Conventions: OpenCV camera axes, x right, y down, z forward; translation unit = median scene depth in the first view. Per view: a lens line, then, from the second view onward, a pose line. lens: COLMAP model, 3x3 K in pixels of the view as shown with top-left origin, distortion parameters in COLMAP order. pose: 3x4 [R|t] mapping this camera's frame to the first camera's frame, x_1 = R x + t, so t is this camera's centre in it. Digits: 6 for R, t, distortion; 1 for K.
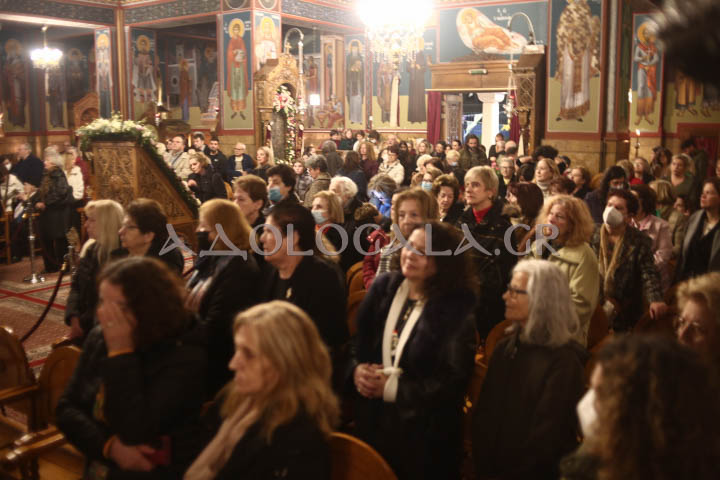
lens RADIAL K [[727.8, 0, 359.6], [0, 727.8, 241.4], [0, 0, 1]] dist [-0.096168, 0.000000]
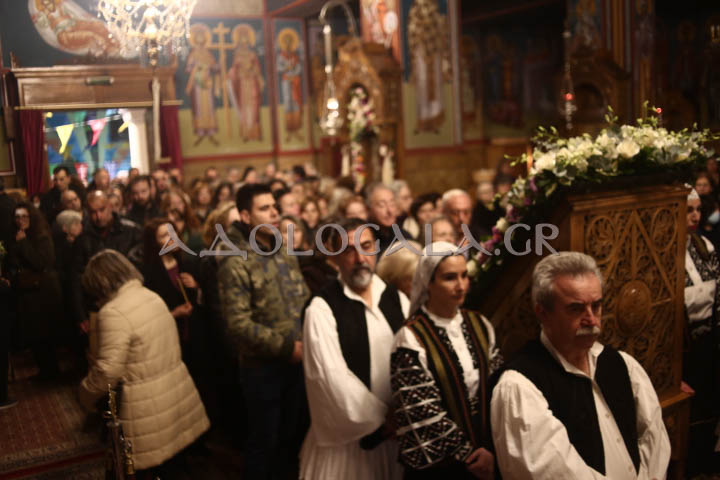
lens RADIAL K [[727.8, 0, 360.0], [0, 727.8, 240.3], [0, 0, 1]] dist [-0.096168, 0.000000]
pose [[0.406263, -0.153820, 0.900716, -0.540300], [0.197902, 0.977145, 0.077610, -0.125643], [-0.892068, 0.146723, 0.427419, 0.718059]]
